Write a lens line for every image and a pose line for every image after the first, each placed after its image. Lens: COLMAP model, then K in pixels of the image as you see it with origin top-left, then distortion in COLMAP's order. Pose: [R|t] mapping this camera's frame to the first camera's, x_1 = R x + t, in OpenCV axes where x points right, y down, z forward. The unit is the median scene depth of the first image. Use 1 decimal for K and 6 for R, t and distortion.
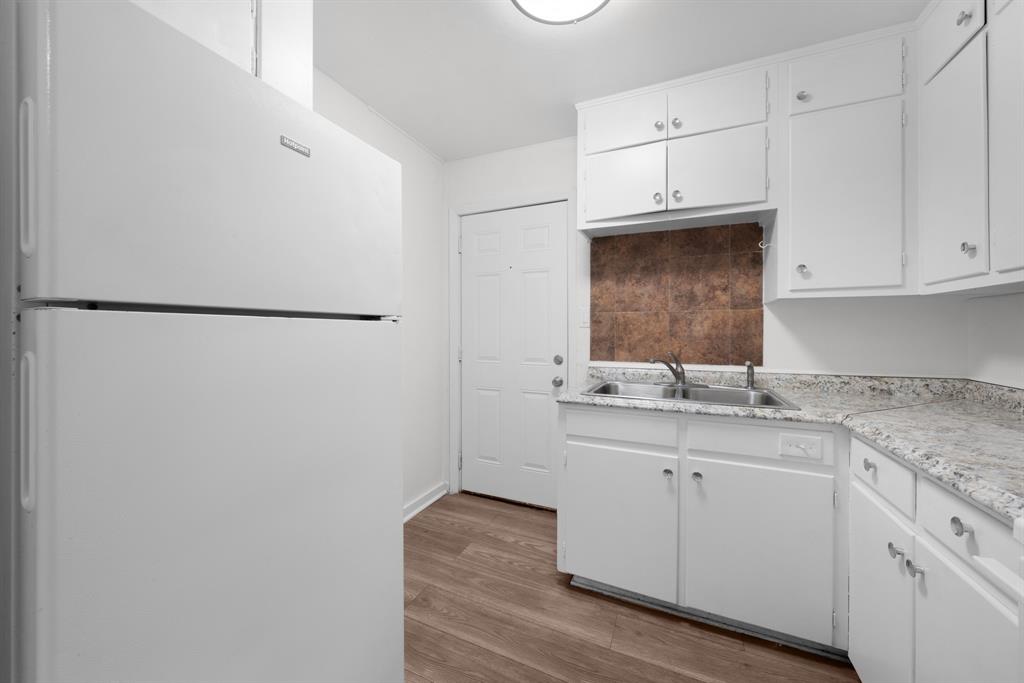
lens RADIAL K [[368.9, 0, 515.0], [0, 368.9, 331.7], [0, 0, 1]] dist [-0.000917, -0.000199]
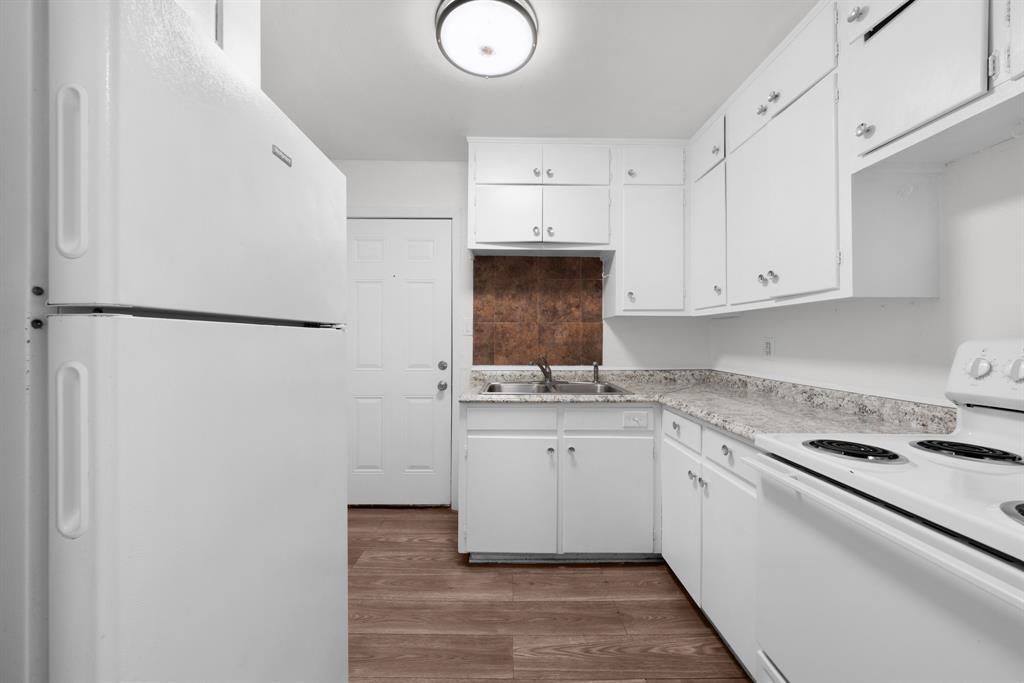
lens RADIAL K [[366.7, 0, 508.1], [0, 366.7, 337.2], [0, 0, 1]] dist [-0.000278, -0.000108]
pose [[0.911328, 0.003728, 0.411663, -0.182748], [-0.001730, 0.999985, -0.005226, -0.000977], [-0.411677, 0.004050, 0.911321, -0.068822]]
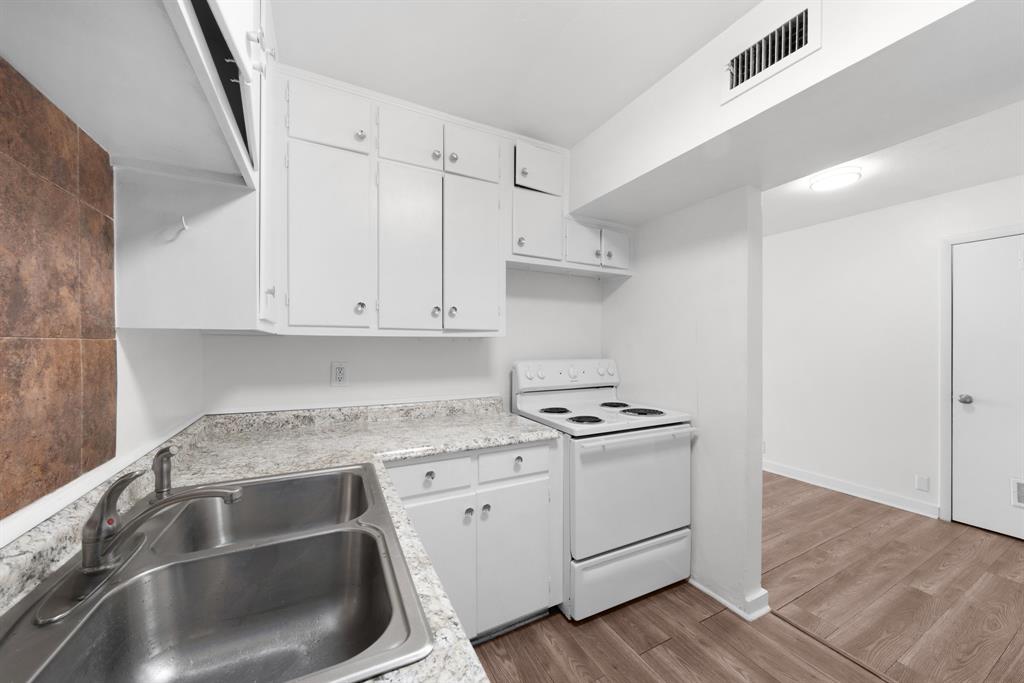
lens RADIAL K [[368.3, 0, 511.3], [0, 368.3, 345.6], [0, 0, 1]] dist [-0.000181, 0.000153]
pose [[-0.779086, -0.006627, 0.626883, -0.037933], [-0.003729, 0.999975, 0.005936, -0.056690], [-0.626907, 0.002287, -0.779091, 1.029504]]
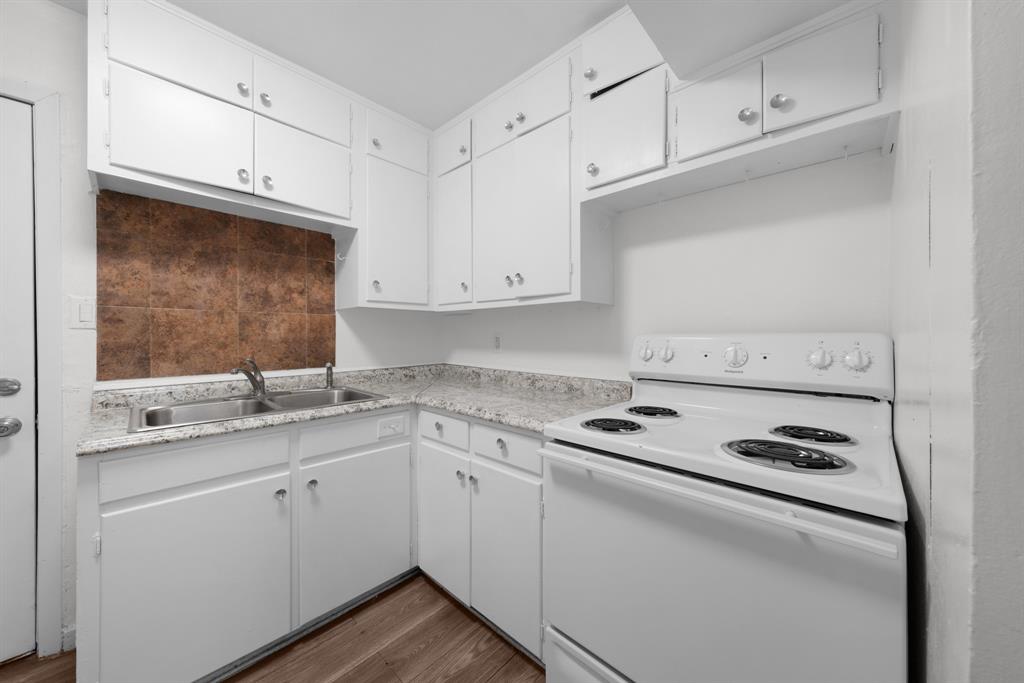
lens RADIAL K [[363.0, 0, 513.5], [0, 363.0, 337.3], [0, 0, 1]] dist [-0.000733, -0.000118]
pose [[0.329899, -0.007914, 0.943983, -0.172409], [0.000419, 0.999966, 0.008237, -0.002185], [-0.944016, -0.002322, 0.329891, 0.136449]]
